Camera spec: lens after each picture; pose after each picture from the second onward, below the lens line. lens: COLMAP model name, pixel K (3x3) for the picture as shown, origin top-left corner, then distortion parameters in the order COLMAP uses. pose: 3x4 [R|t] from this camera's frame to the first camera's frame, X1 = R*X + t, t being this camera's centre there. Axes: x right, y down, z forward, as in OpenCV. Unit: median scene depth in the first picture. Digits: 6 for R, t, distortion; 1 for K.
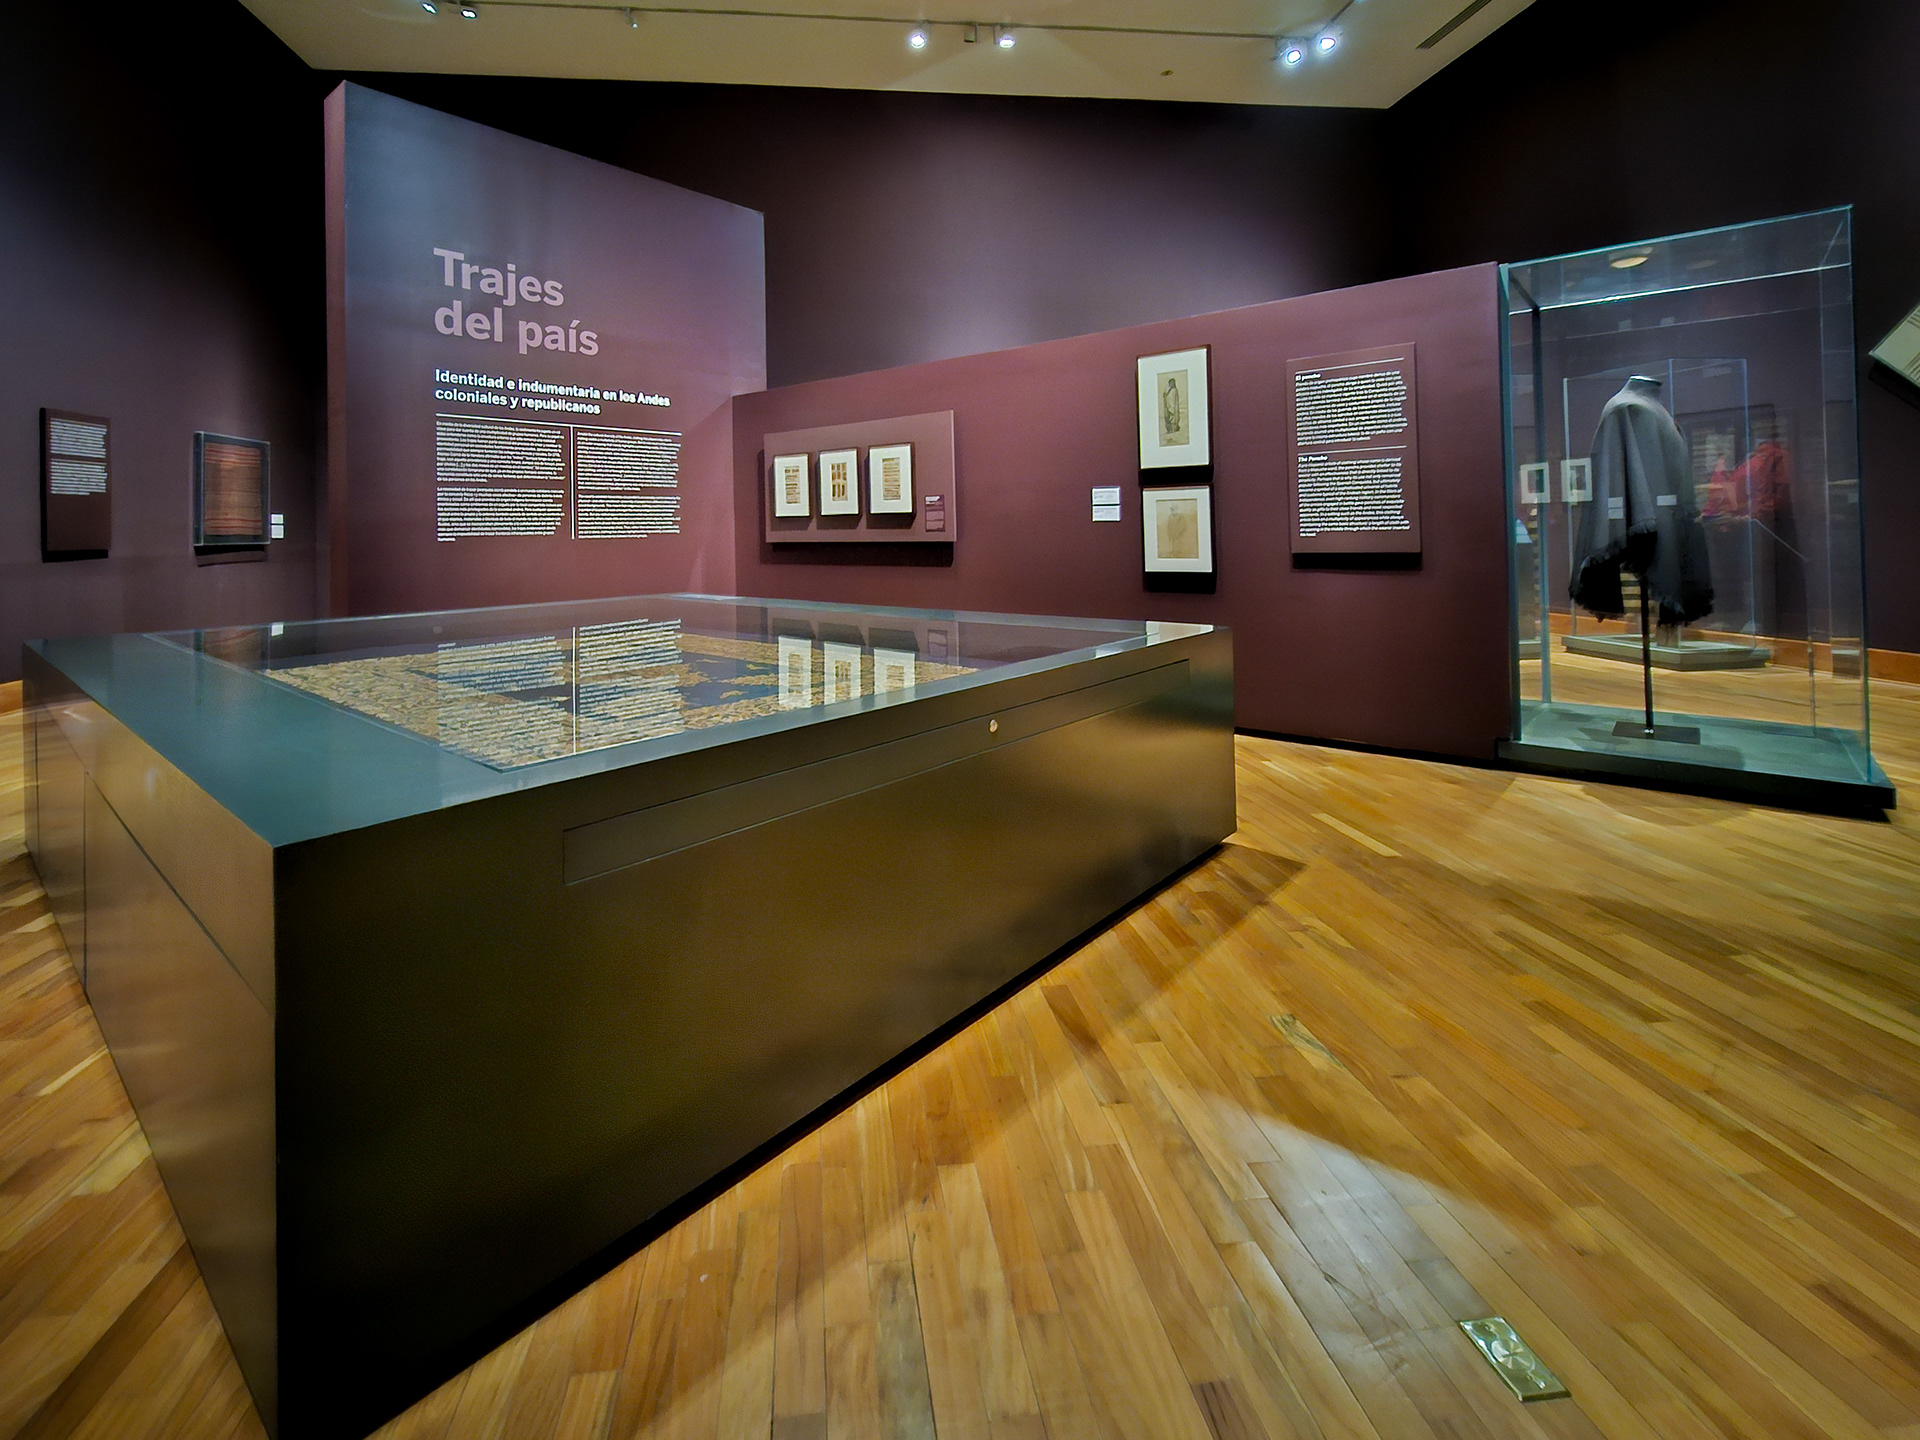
lens RADIAL K [[919.3, 0, 897.9], [0, 919.3, 510.0], [0, 0, 1]] dist [-0.000970, -0.000057]
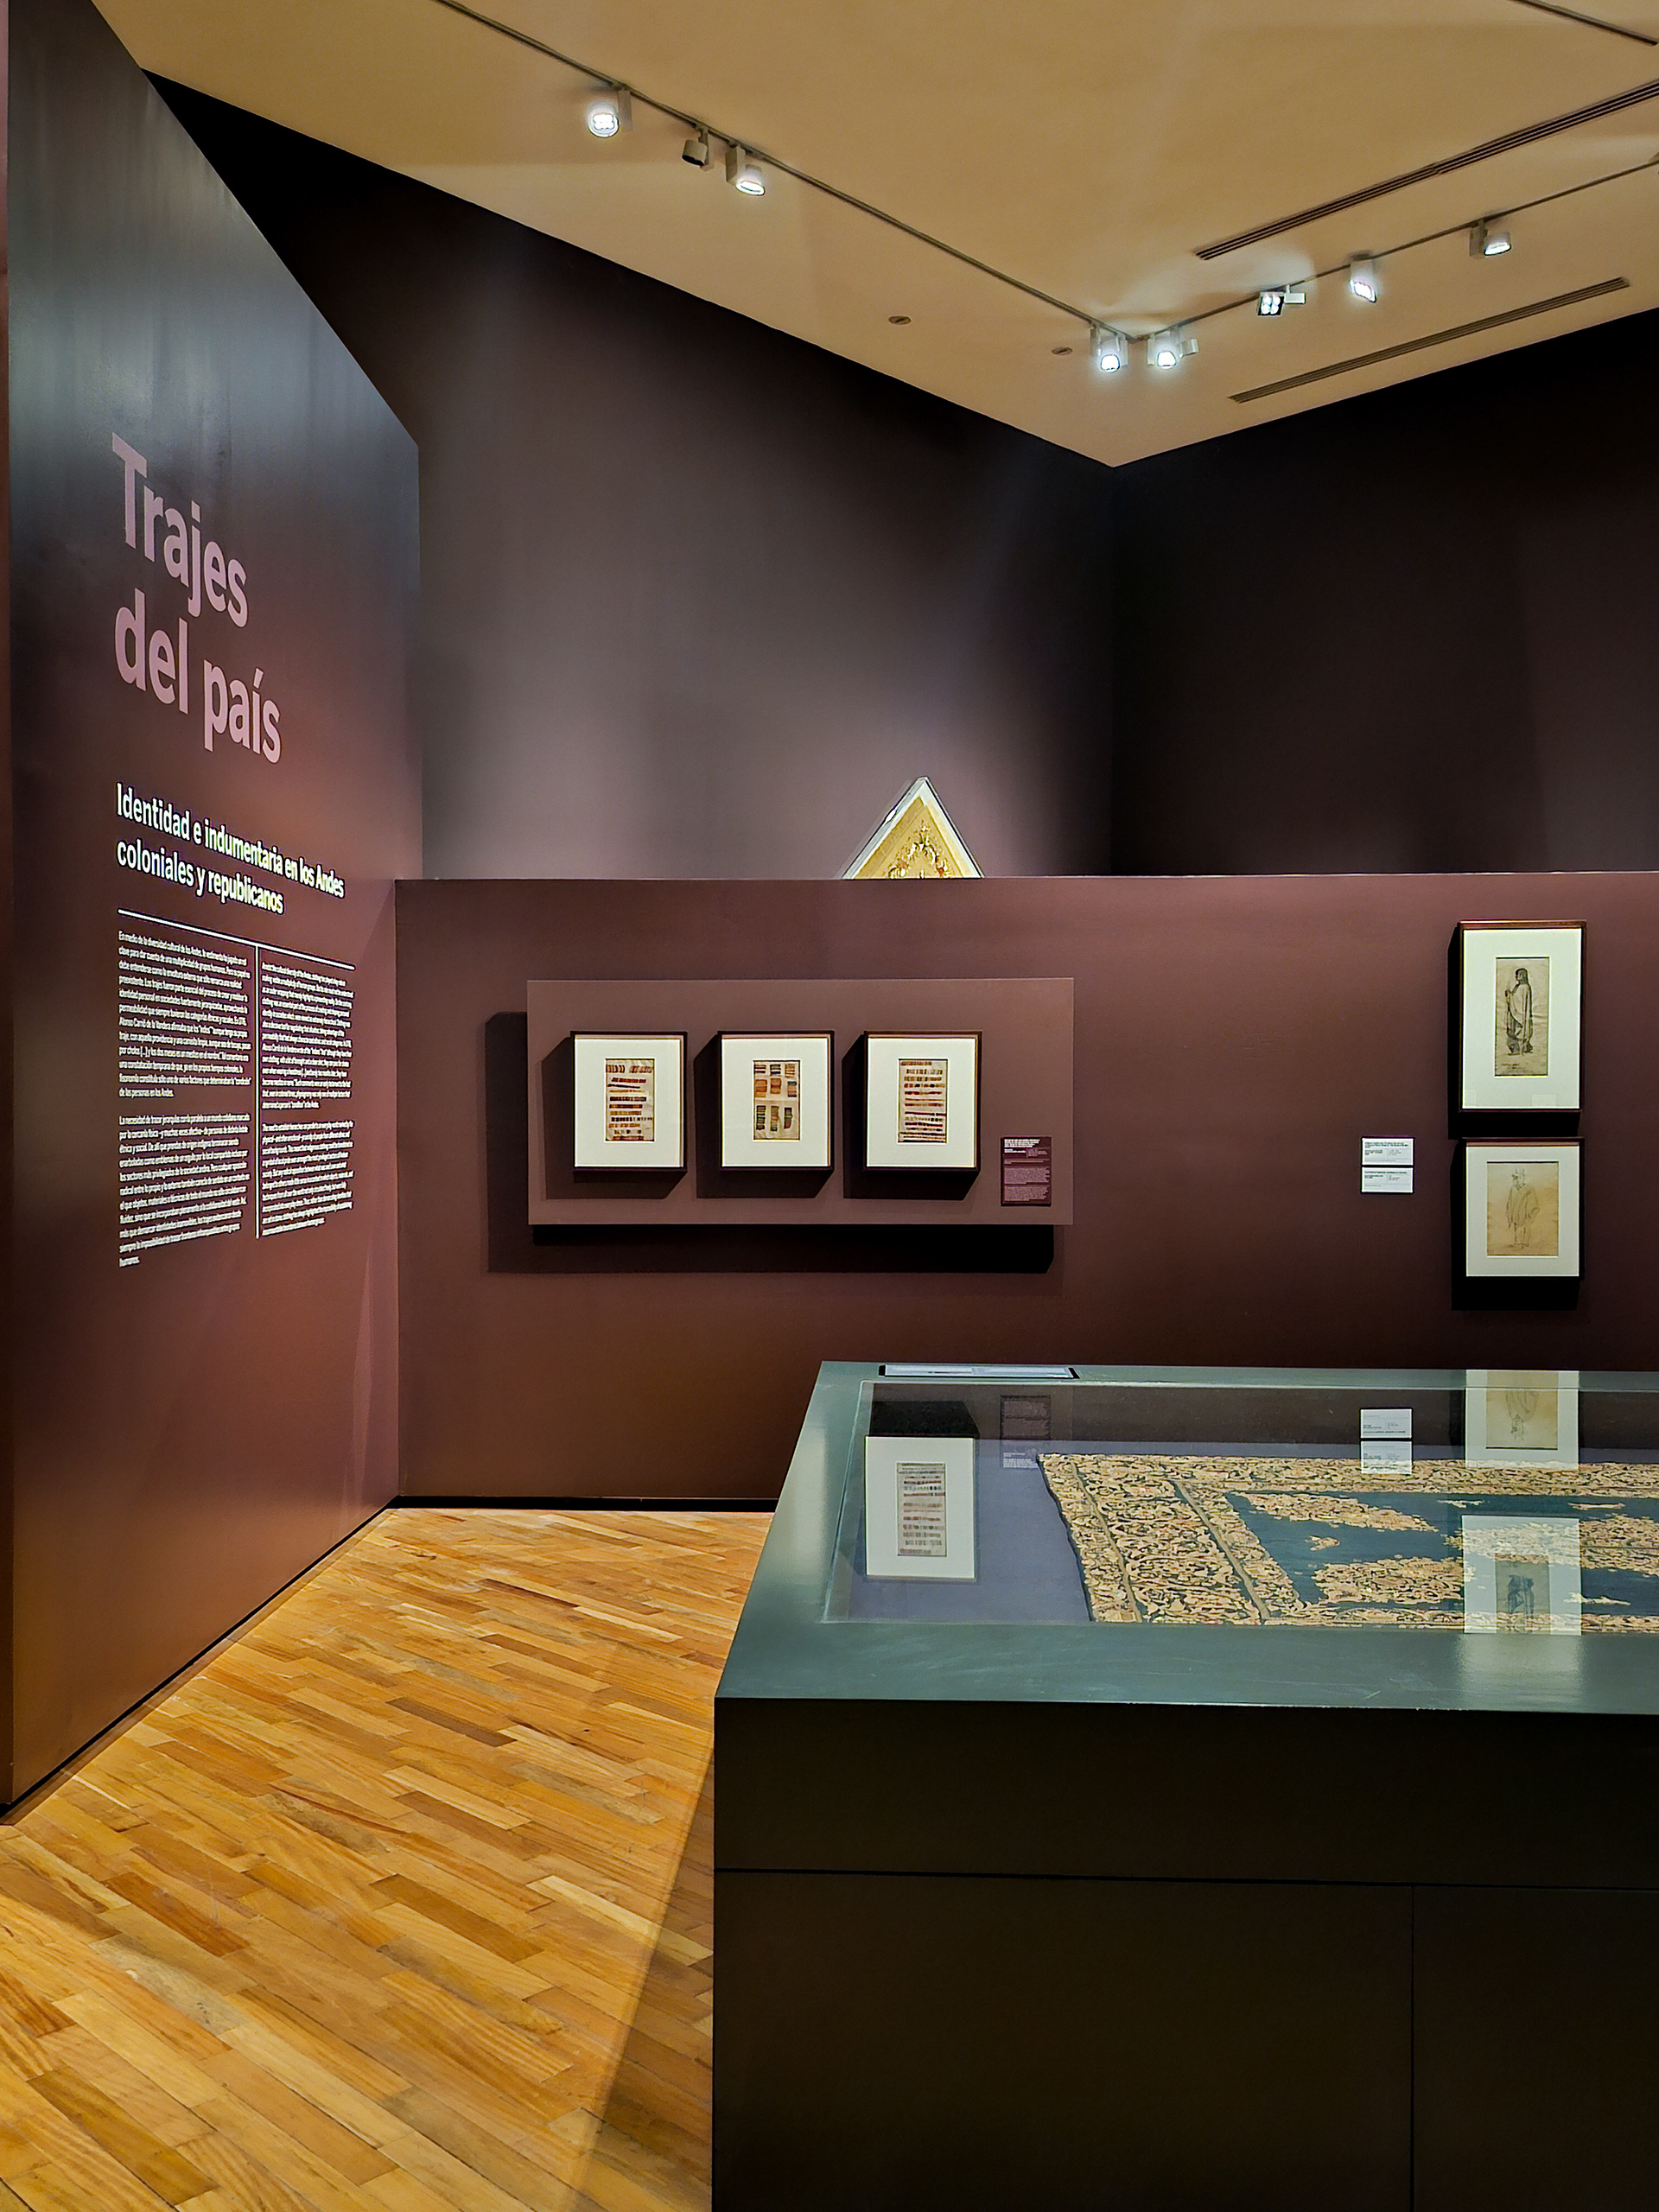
lens RADIAL K [[1903.9, 0, 802.3], [0, 1903.9, 1114.9], [0, 0, 1]] dist [0.098408, -0.156275]
pose [[0.767917, 0.009777, 0.640474, -0.731484], [-0.025786, 0.999545, 0.015659, -0.041101], [-0.640030, -0.028540, 0.767820, 0.245306]]
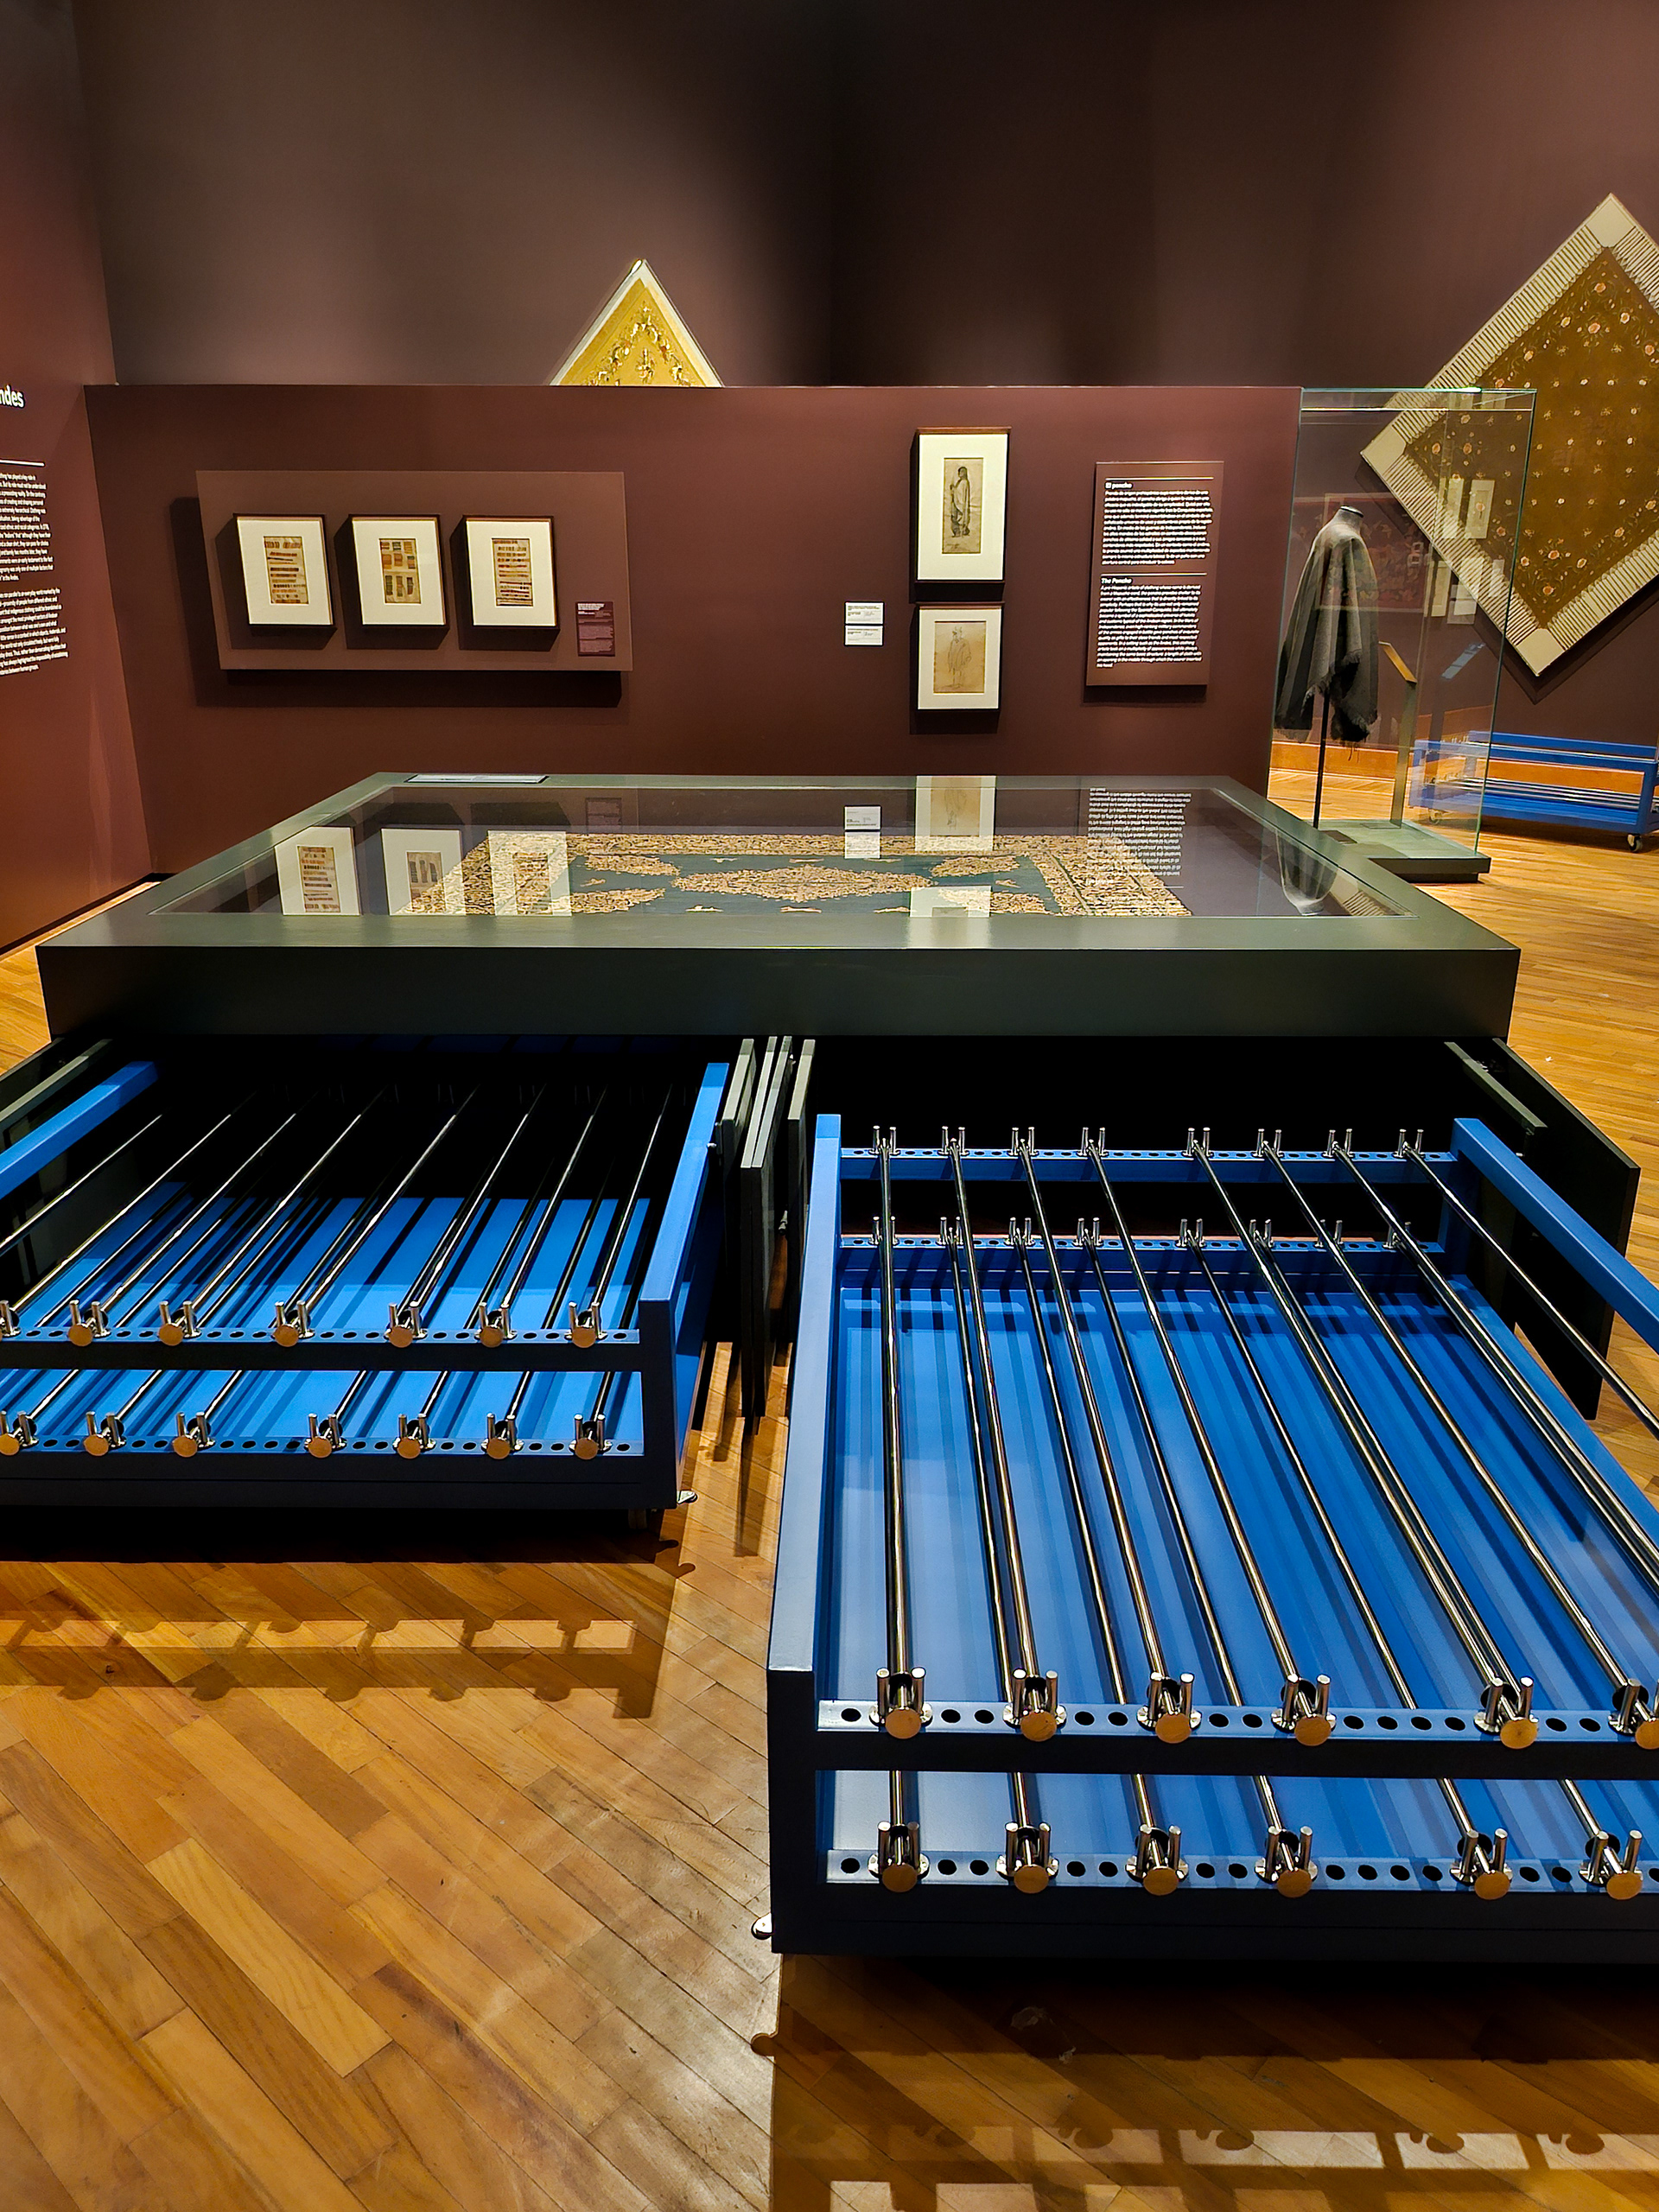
lens RADIAL K [[1660.2, 0, 829.5], [0, 1660.2, 1106.0], [0, 0, 1]] dist [0.076367, -0.117582]
pose [[0.736519, -0.204800, 0.644667, -0.698214], [-0.027078, 0.943372, 0.330629, -0.076572], [-0.675874, -0.260971, 0.689267, -0.080334]]
